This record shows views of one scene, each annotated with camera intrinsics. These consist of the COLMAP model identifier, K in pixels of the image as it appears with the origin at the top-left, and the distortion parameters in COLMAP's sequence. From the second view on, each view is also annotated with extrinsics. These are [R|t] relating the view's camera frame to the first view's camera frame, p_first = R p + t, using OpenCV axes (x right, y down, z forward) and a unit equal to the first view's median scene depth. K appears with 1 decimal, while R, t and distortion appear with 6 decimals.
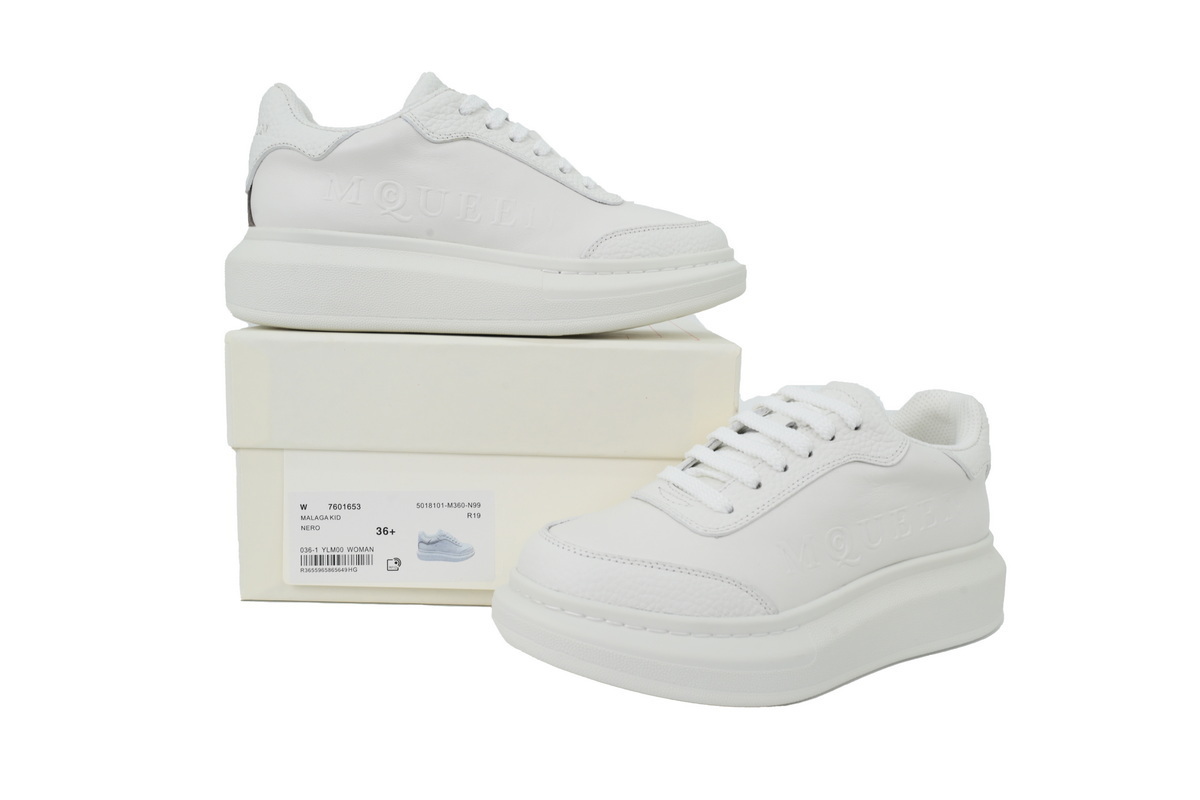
lens RADIAL K [[919.4, 0, 600.0], [0, 919.4, 400.0], [0, 0, 1]] dist [-0.001895, -0.000142]
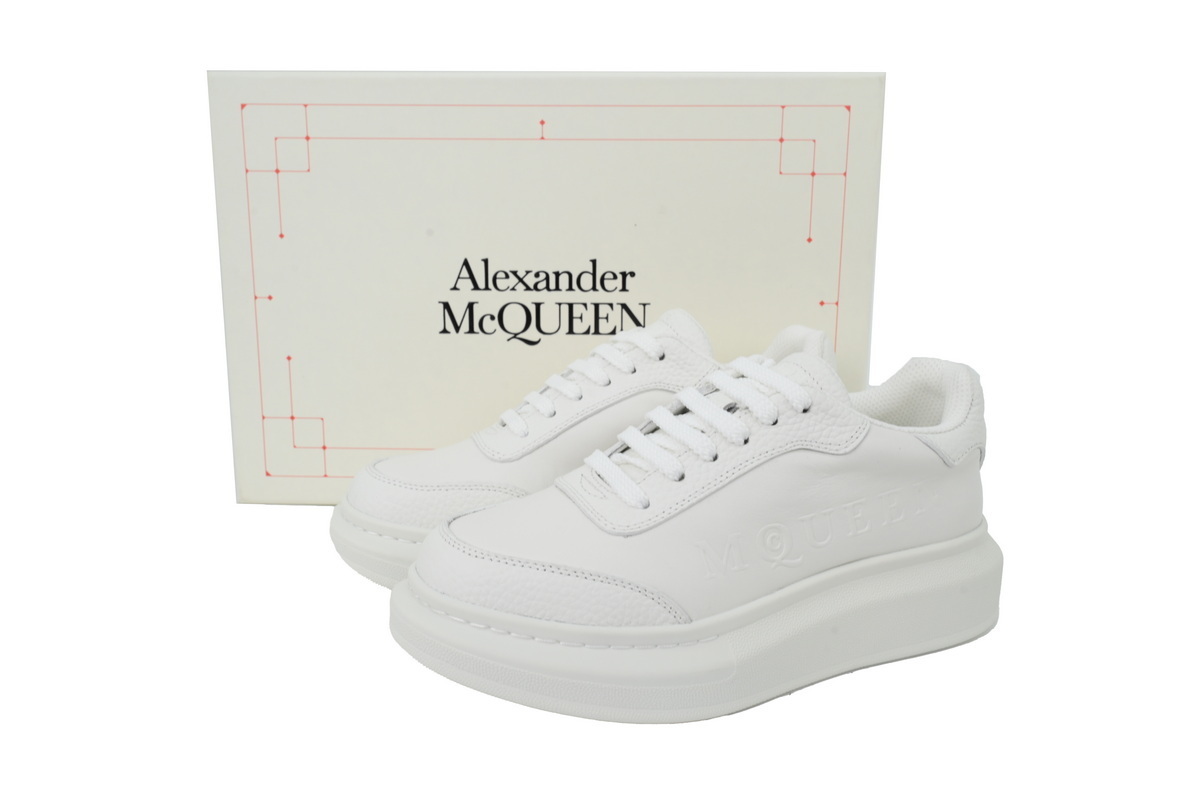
lens RADIAL K [[919.4, 0, 600.0], [0, 919.4, 400.0], [0, 0, 1]] dist [-0.001895, -0.000142]
pose [[0.991068, 0.002950, -0.133328, 0.211210], [0.007499, 0.996941, 0.077802, -0.051653], [0.133150, -0.078107, 0.988013, 0.110858]]
